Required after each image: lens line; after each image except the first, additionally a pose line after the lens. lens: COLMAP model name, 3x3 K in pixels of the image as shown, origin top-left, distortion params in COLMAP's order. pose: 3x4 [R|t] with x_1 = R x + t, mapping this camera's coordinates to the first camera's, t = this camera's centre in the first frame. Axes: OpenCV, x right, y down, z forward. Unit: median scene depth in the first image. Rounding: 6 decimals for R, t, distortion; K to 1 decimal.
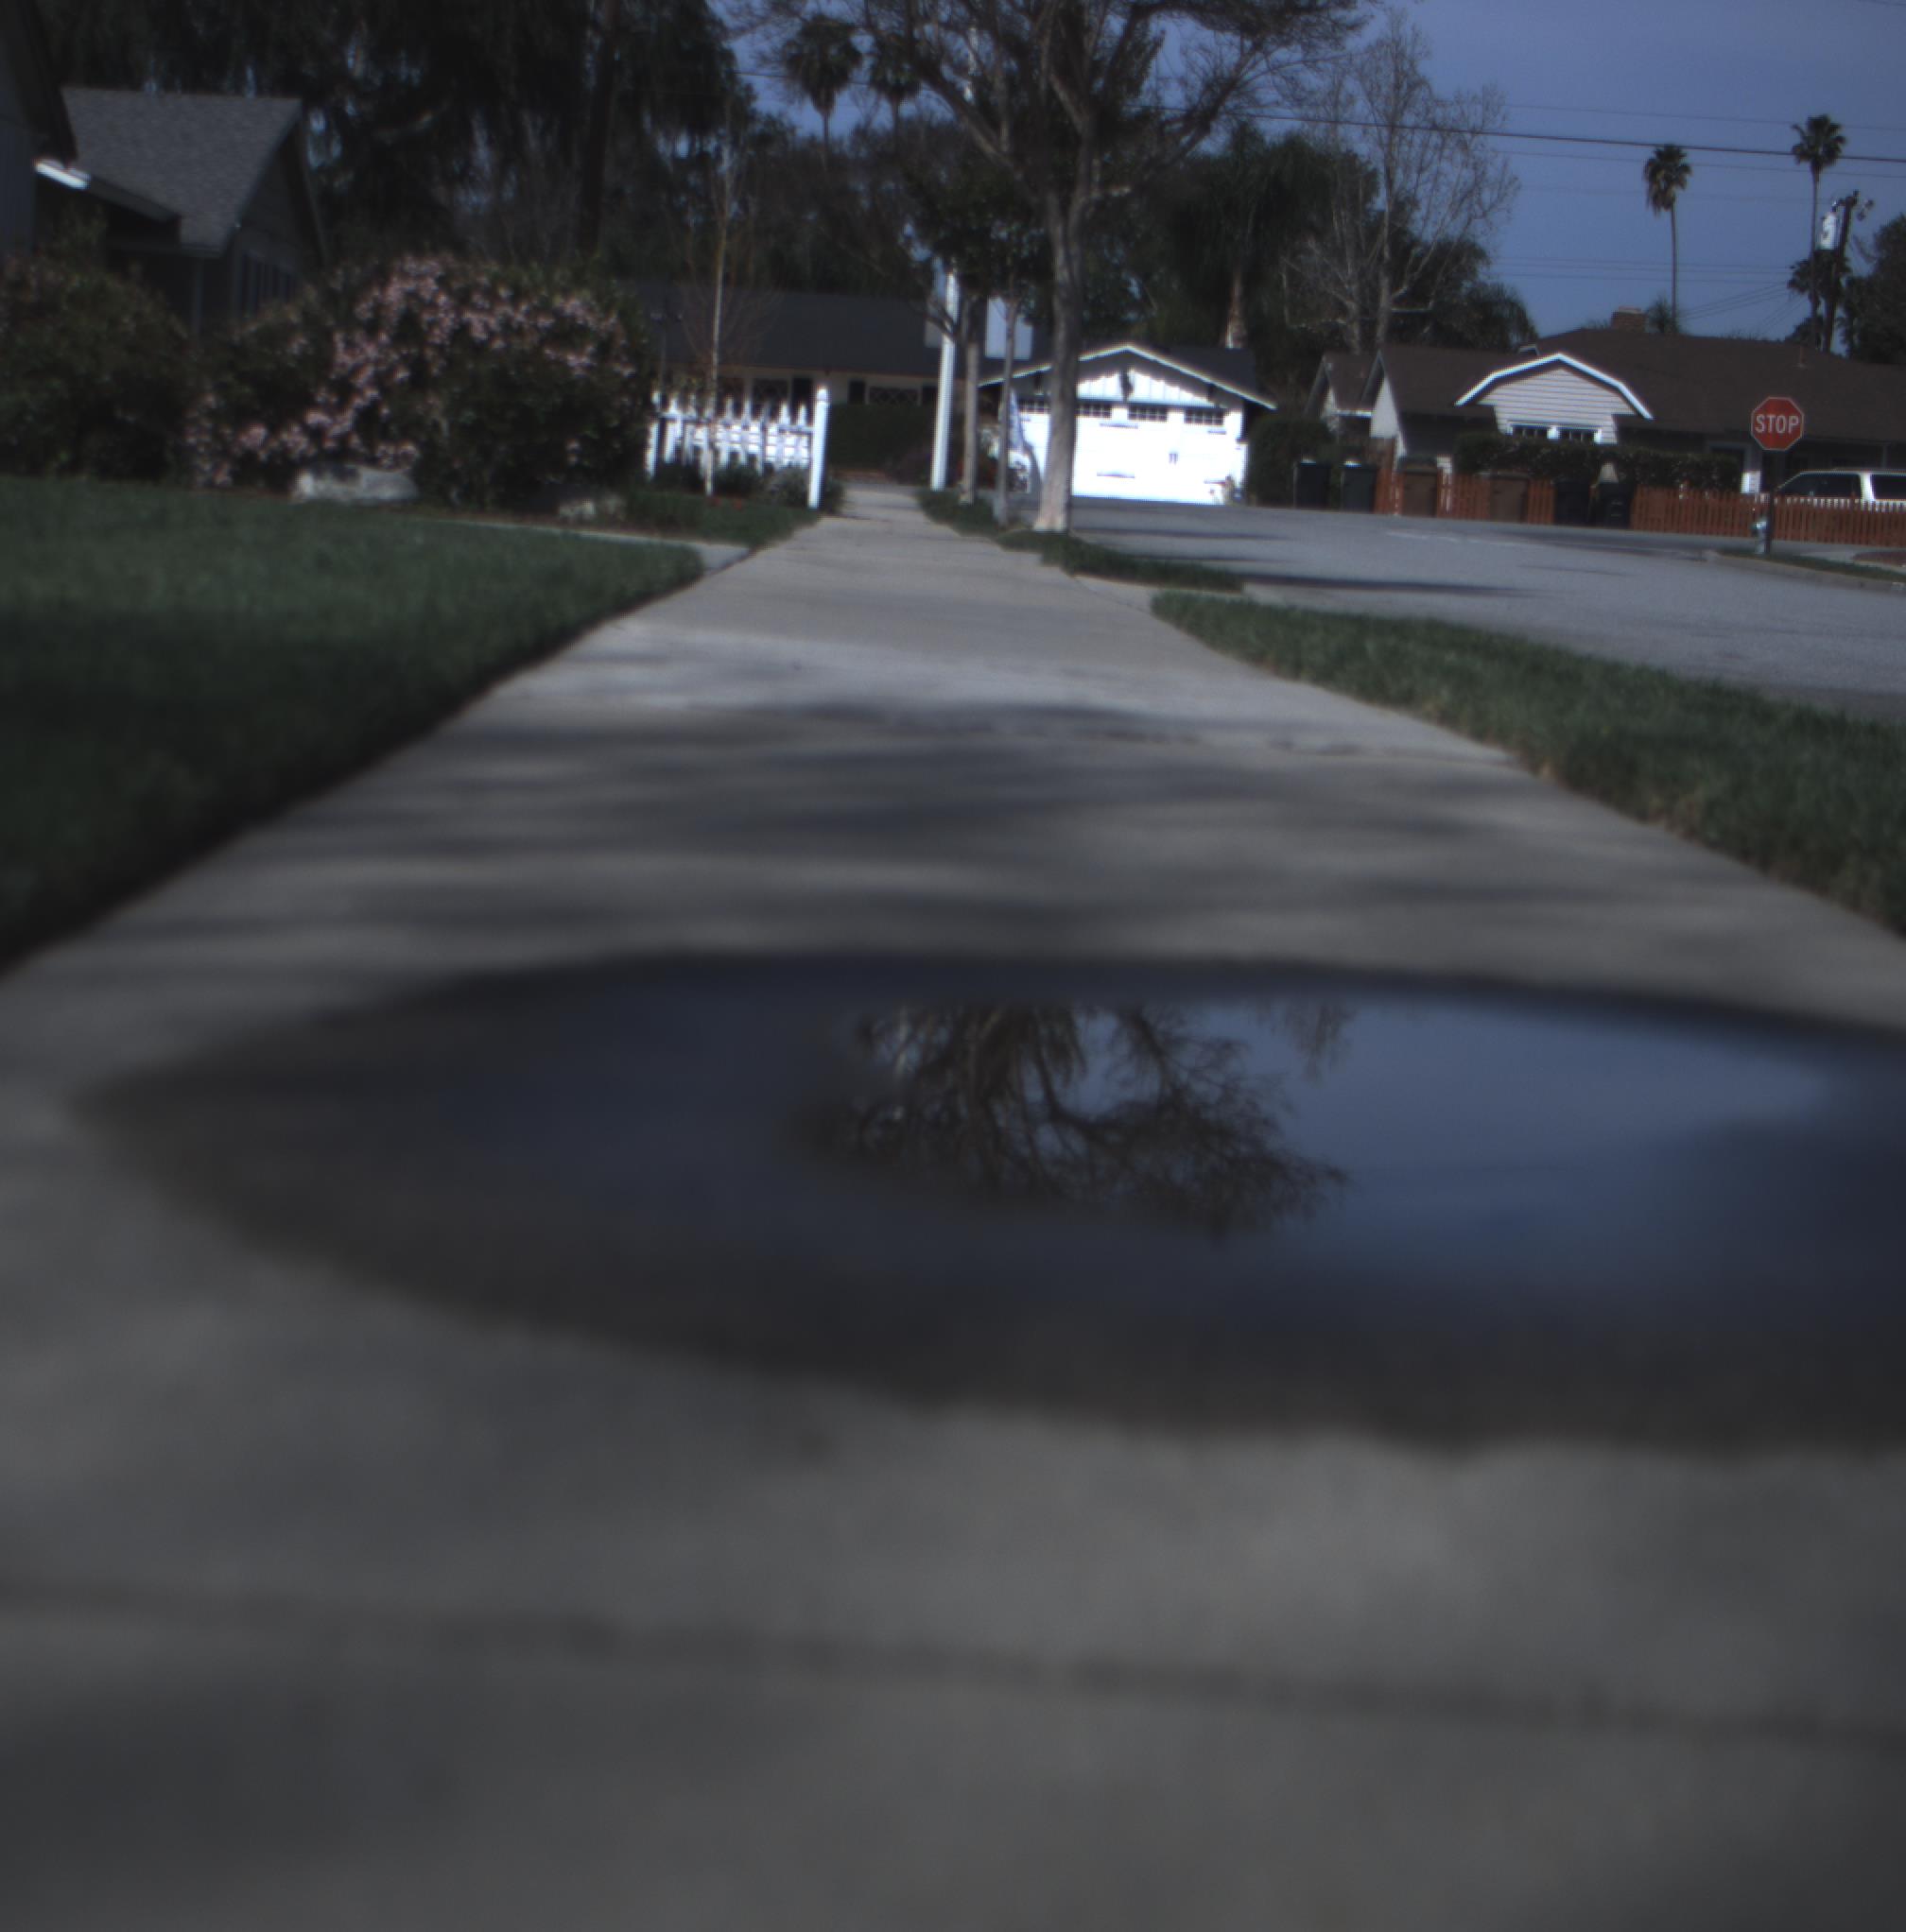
lens RADIAL K [[4511.3, 0, 703.6], [0, 4511.3, 962.2], [0, 0, 1]] dist [-0.160930, 0.934612]
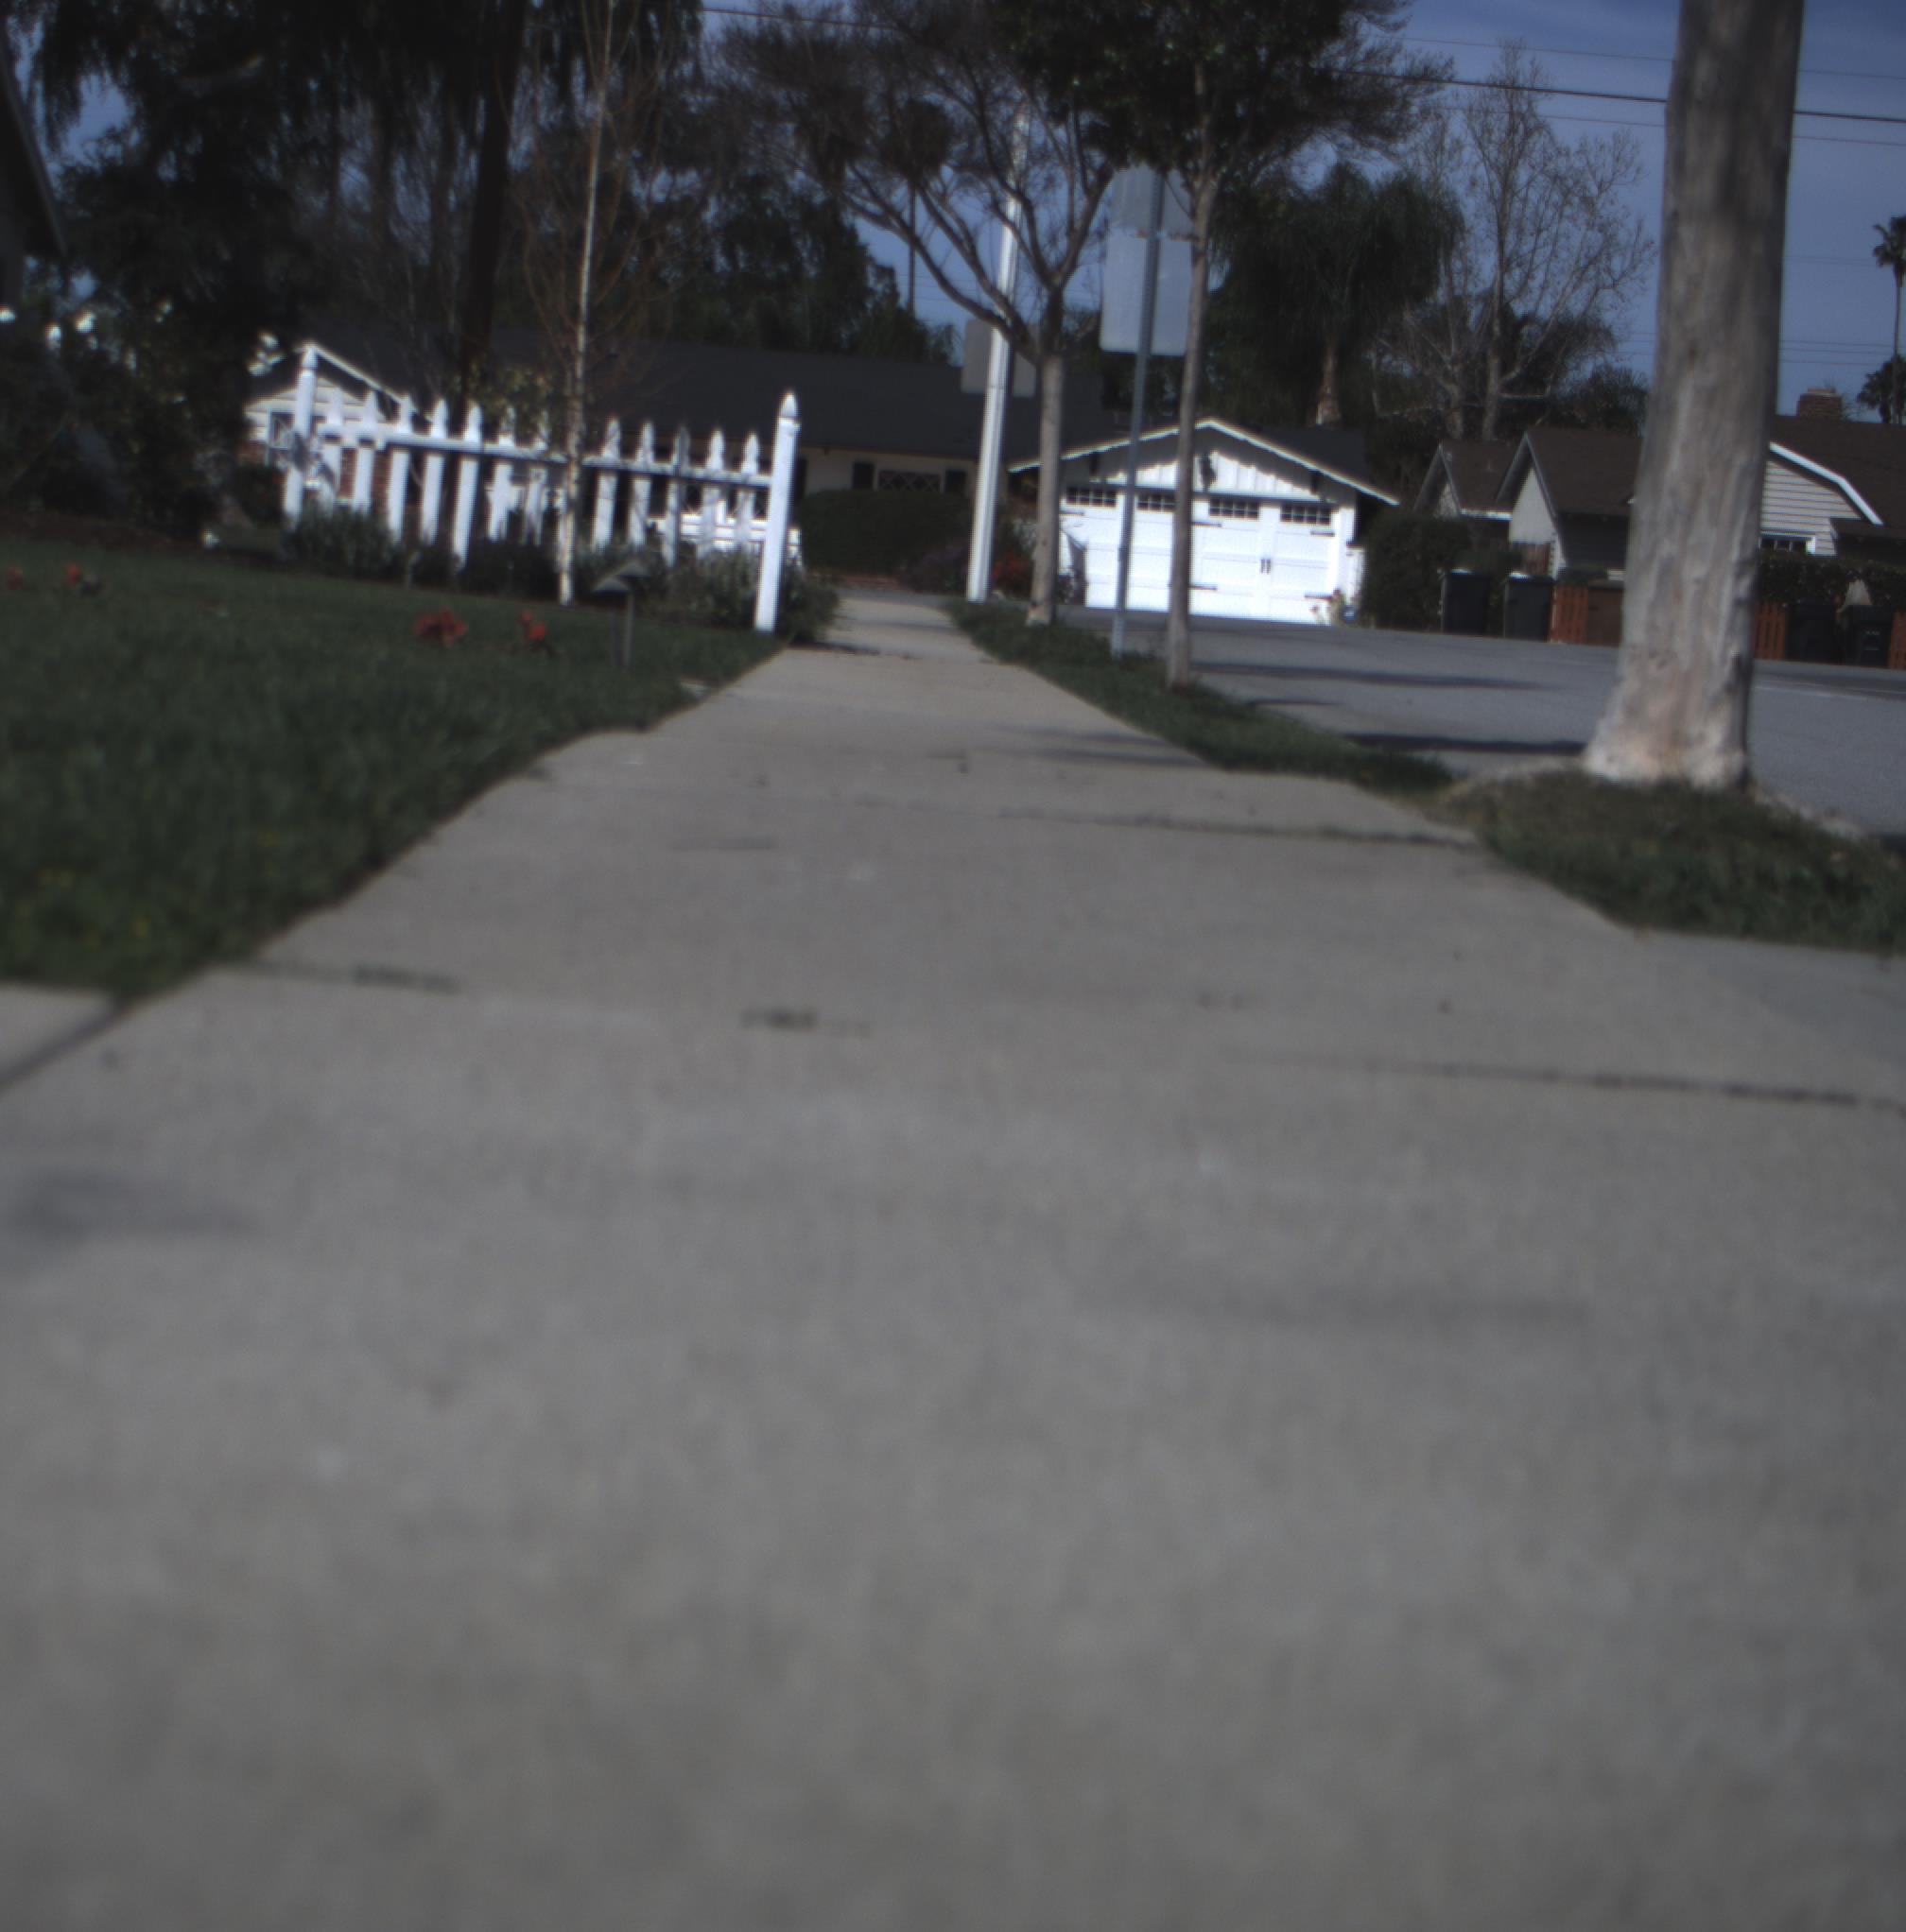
lens RADIAL K [[4511.3, 0, 703.6], [0, 4511.3, 962.2], [0, 0, 1]] dist [-0.160930, 0.934612]
pose [[0.999876, 0.015768, -0.000484, 0.008345], [-0.015775, 0.999587, -0.024030, -0.023580], [0.000105, 0.024034, 0.999711, 0.226575]]
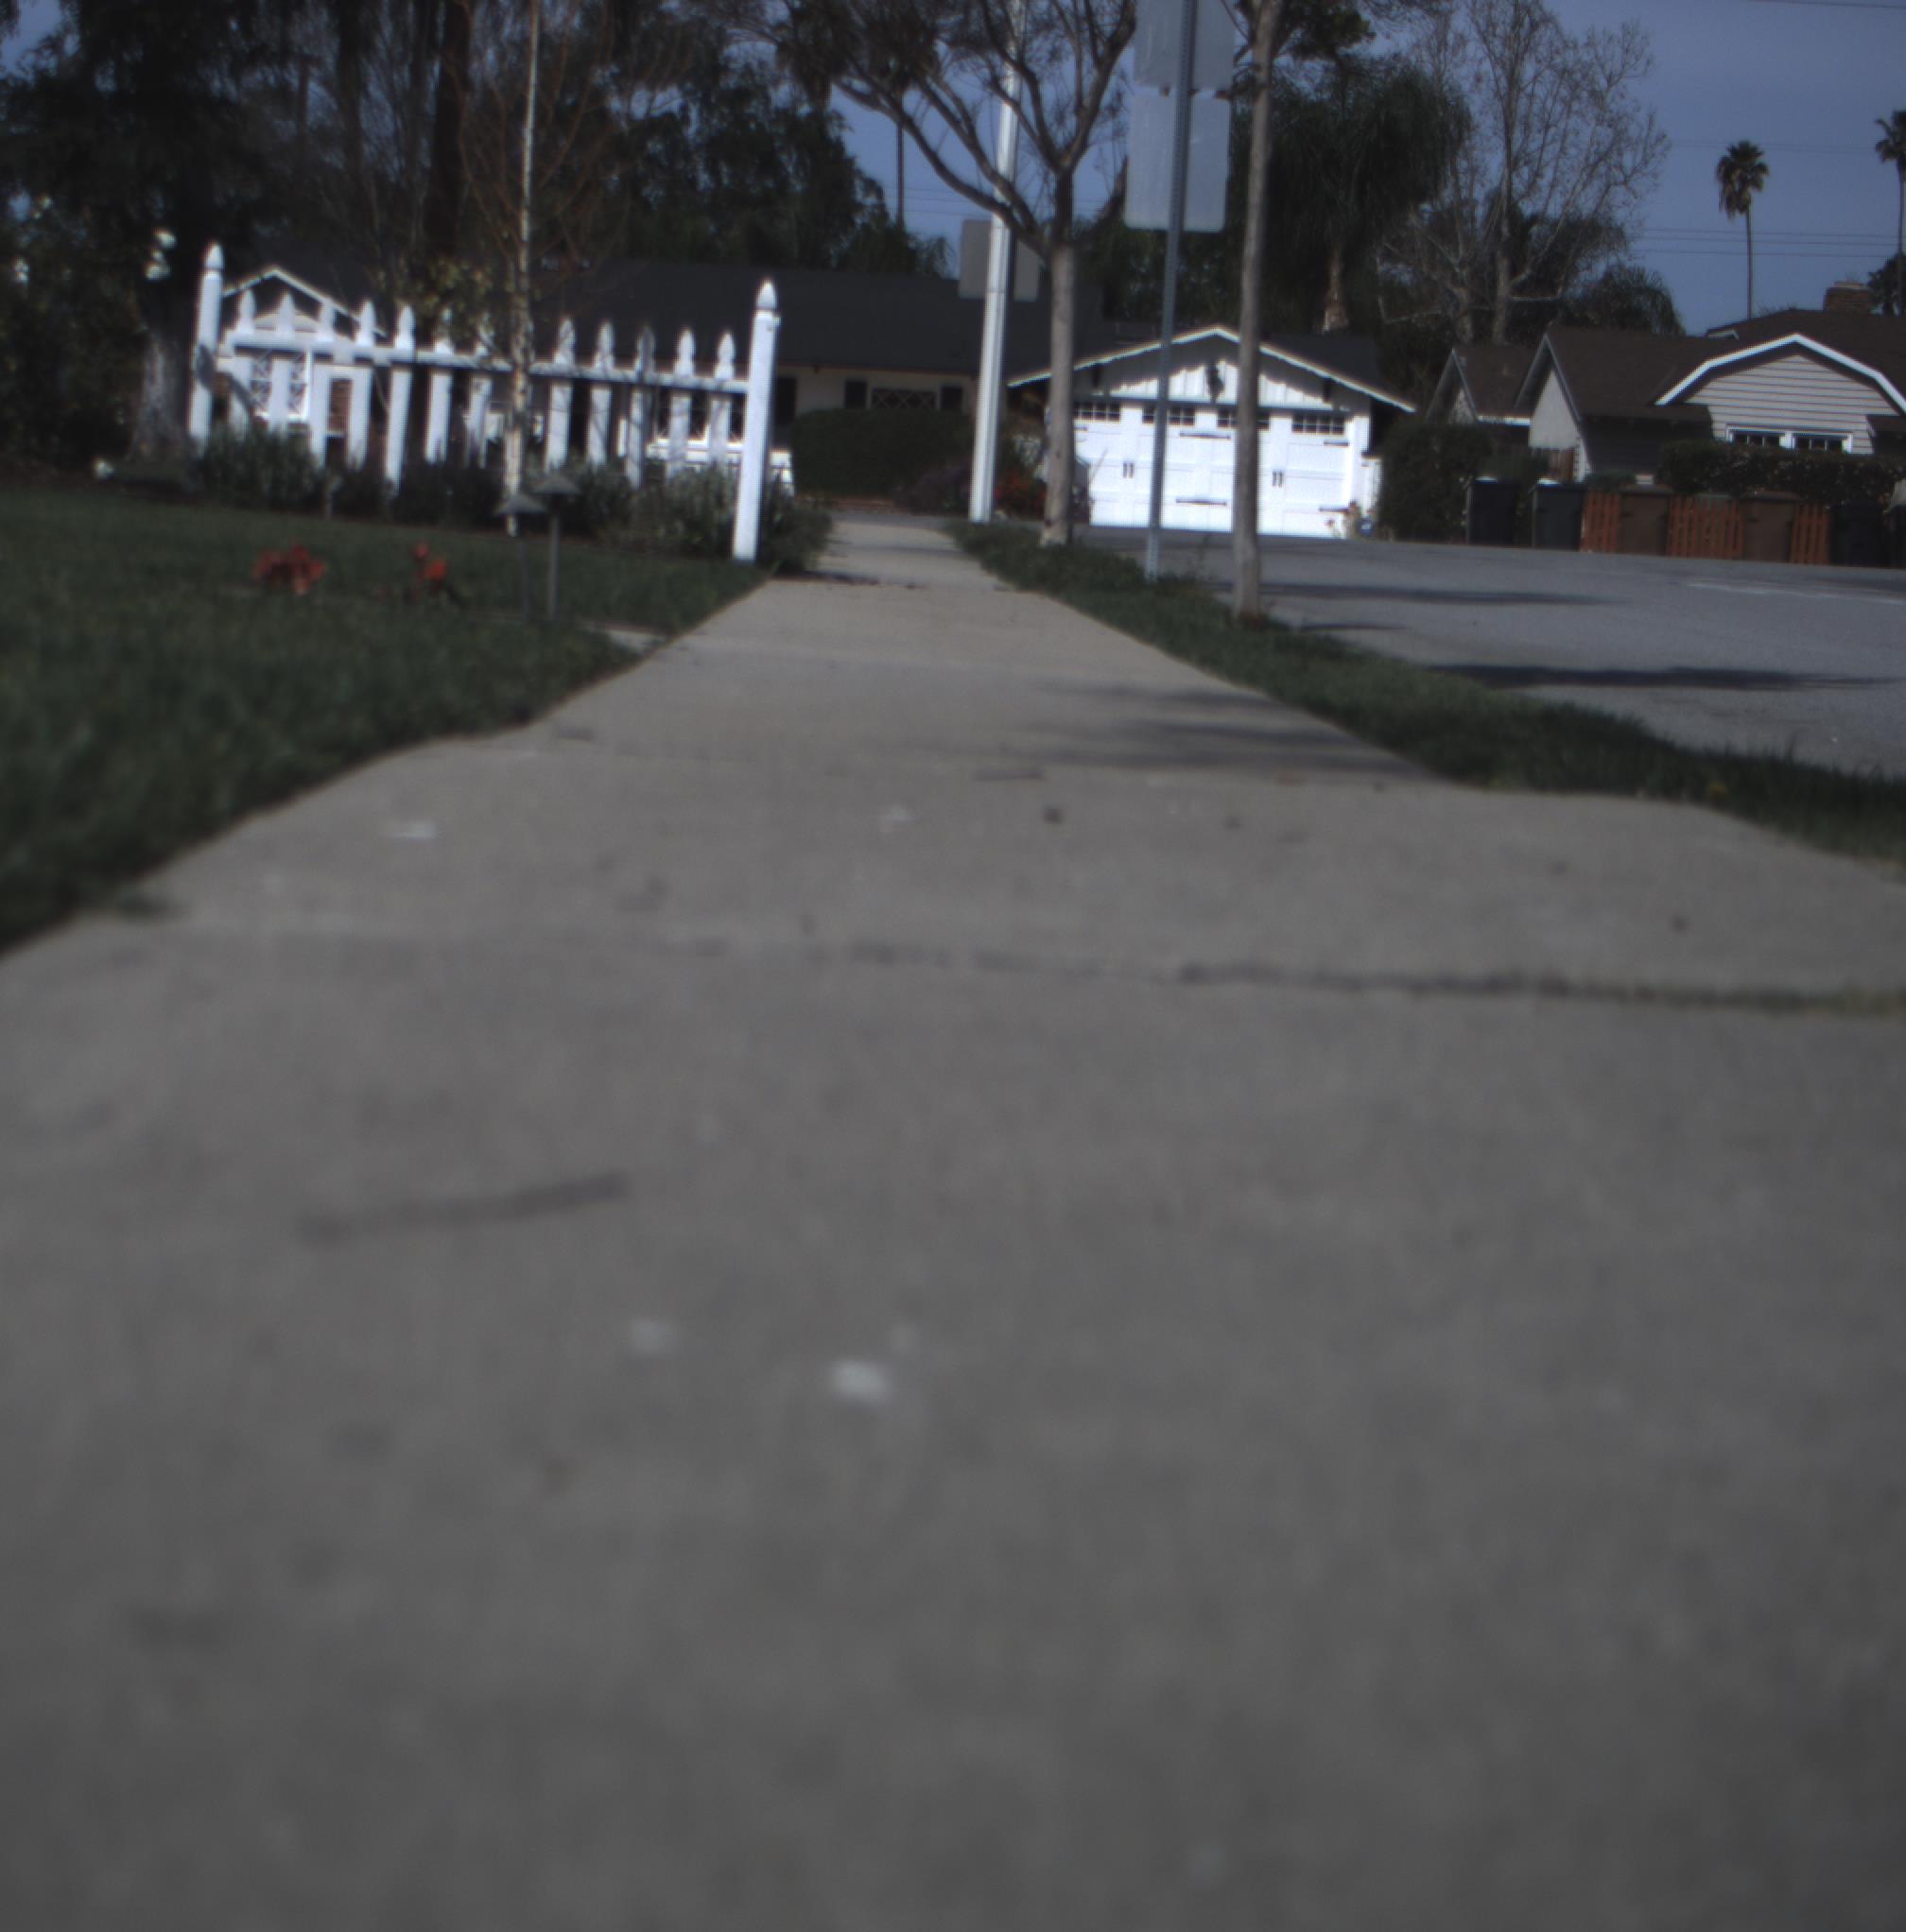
lens RADIAL K [[4511.3, 0, 703.6], [0, 4511.3, 962.2], [0, 0, 1]] dist [-0.160930, 0.934612]
pose [[0.999974, -0.007070, -0.001365, 0.009439], [0.007058, 0.999941, -0.008213, -0.026855], [0.001423, 0.008203, 0.999965, 0.259225]]
